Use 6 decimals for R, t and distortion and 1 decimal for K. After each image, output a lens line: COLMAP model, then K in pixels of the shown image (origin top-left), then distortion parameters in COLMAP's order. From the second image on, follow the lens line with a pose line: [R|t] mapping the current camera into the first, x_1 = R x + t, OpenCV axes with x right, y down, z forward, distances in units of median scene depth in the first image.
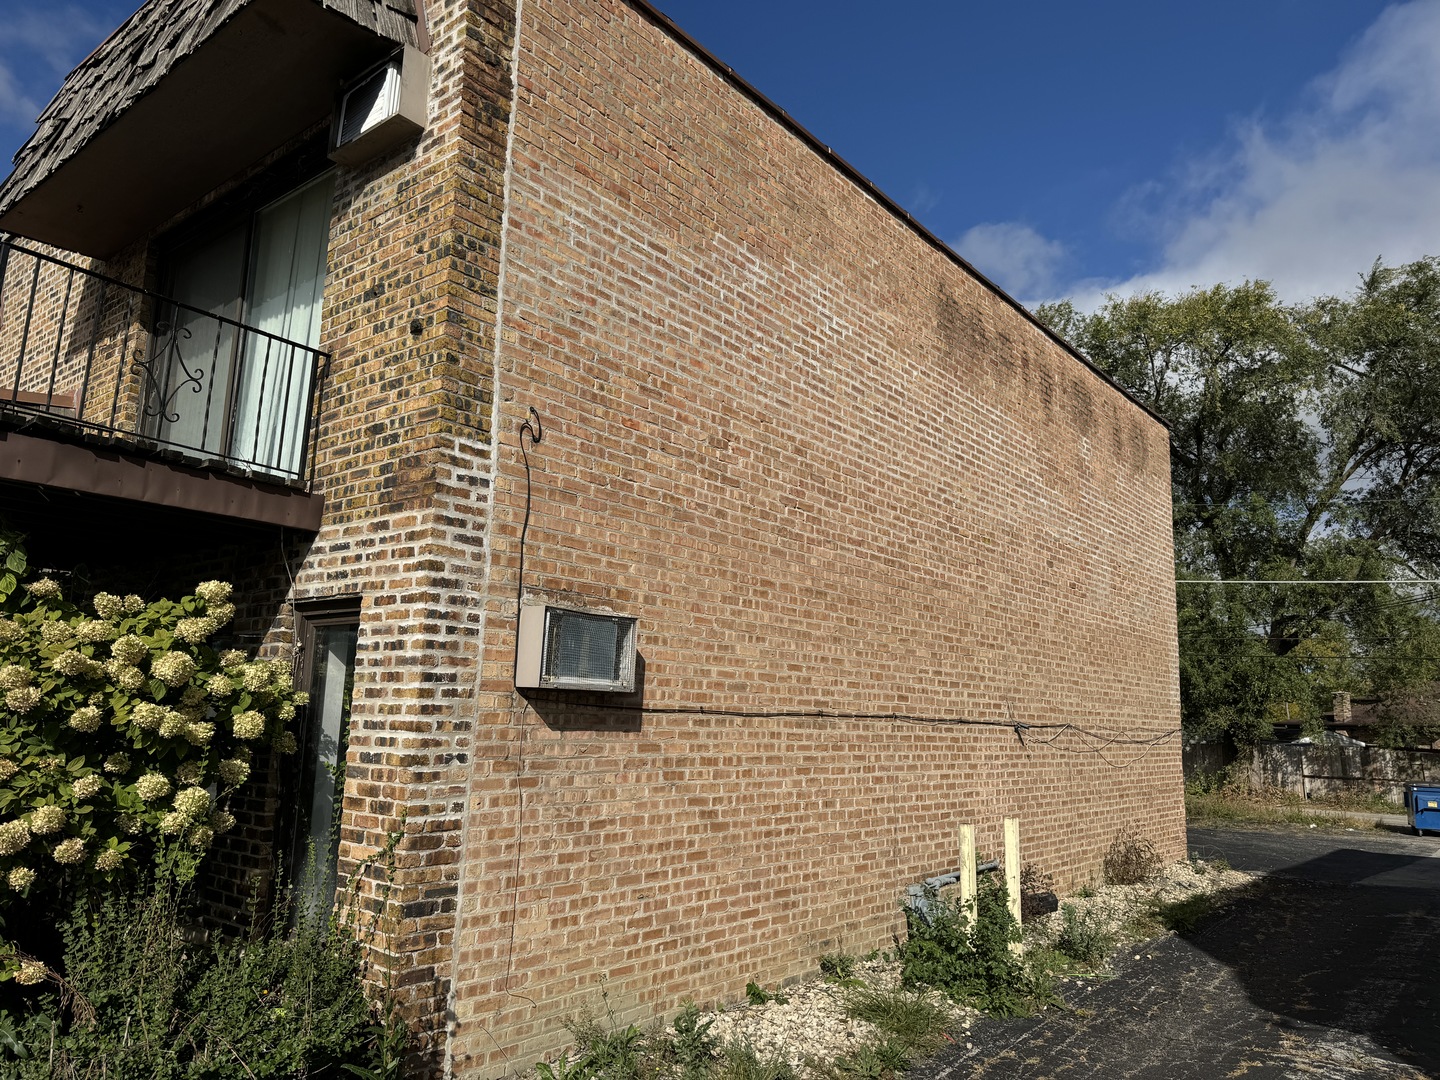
lens RADIAL K [[995.7, 0, 736.7], [0, 995.7, 542.9], [0, 0, 1]] dist [0.068038, -0.077380]
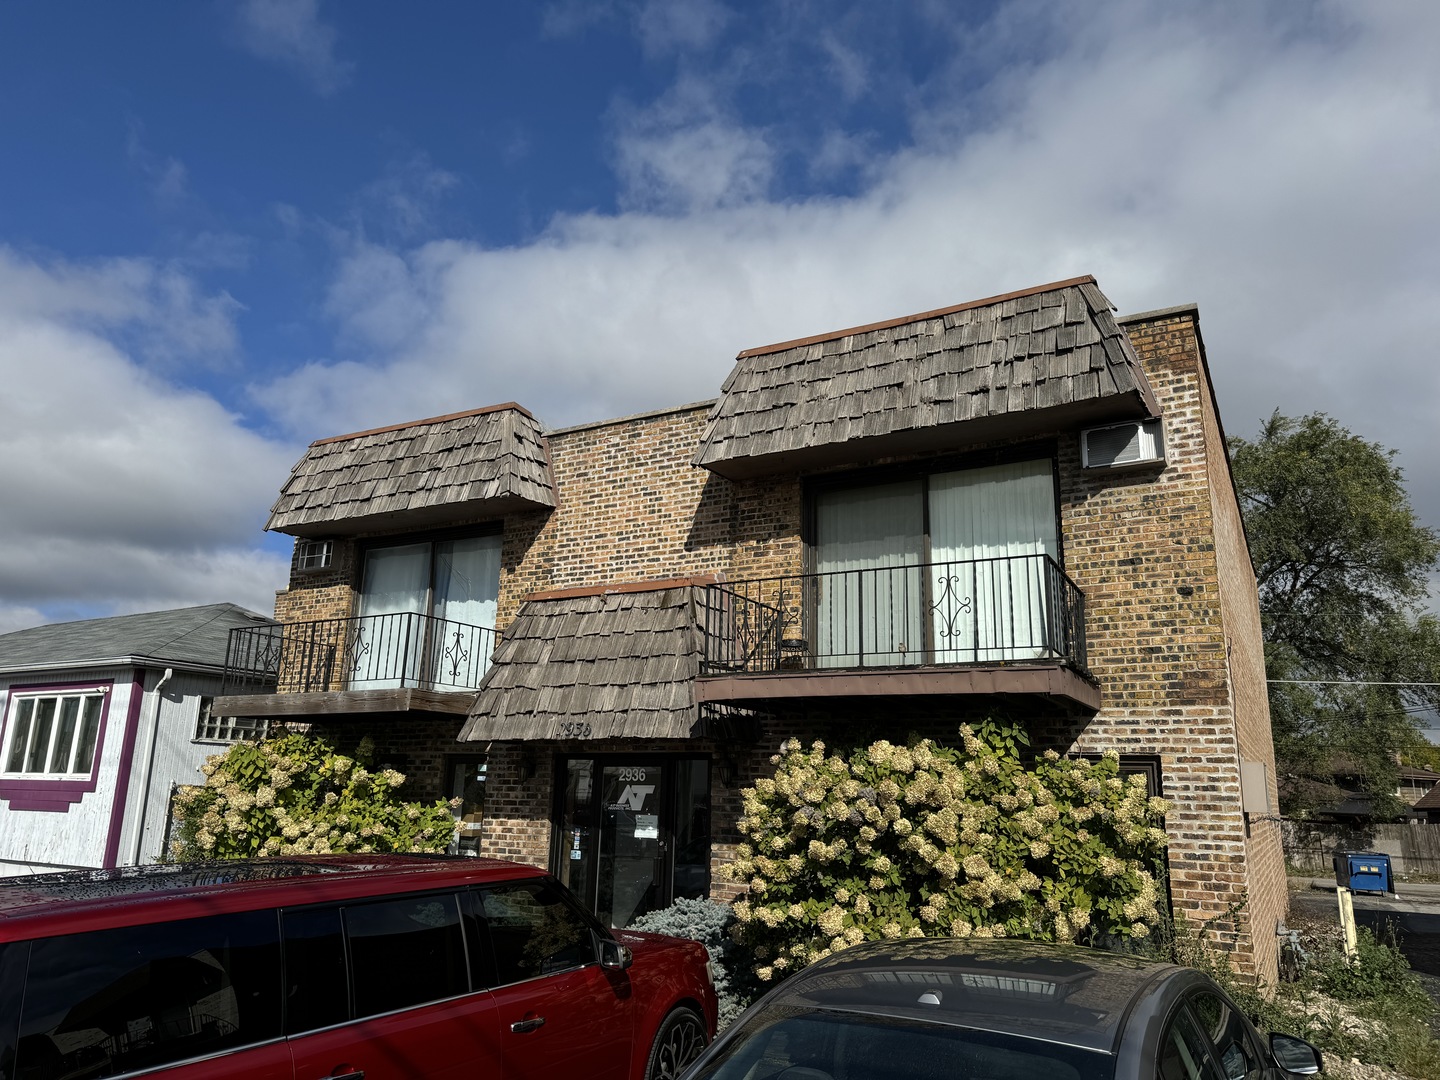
lens RADIAL K [[1003.7, 0, 702.9], [0, 1003.7, 543.5], [0, 0, 1]] dist [0.071207, -0.083130]
pose [[0.987699, 0.035015, 0.152393, -1.304193], [-0.025702, 0.997704, -0.062663, -0.159928], [-0.154238, 0.057976, 0.986331, -0.511420]]
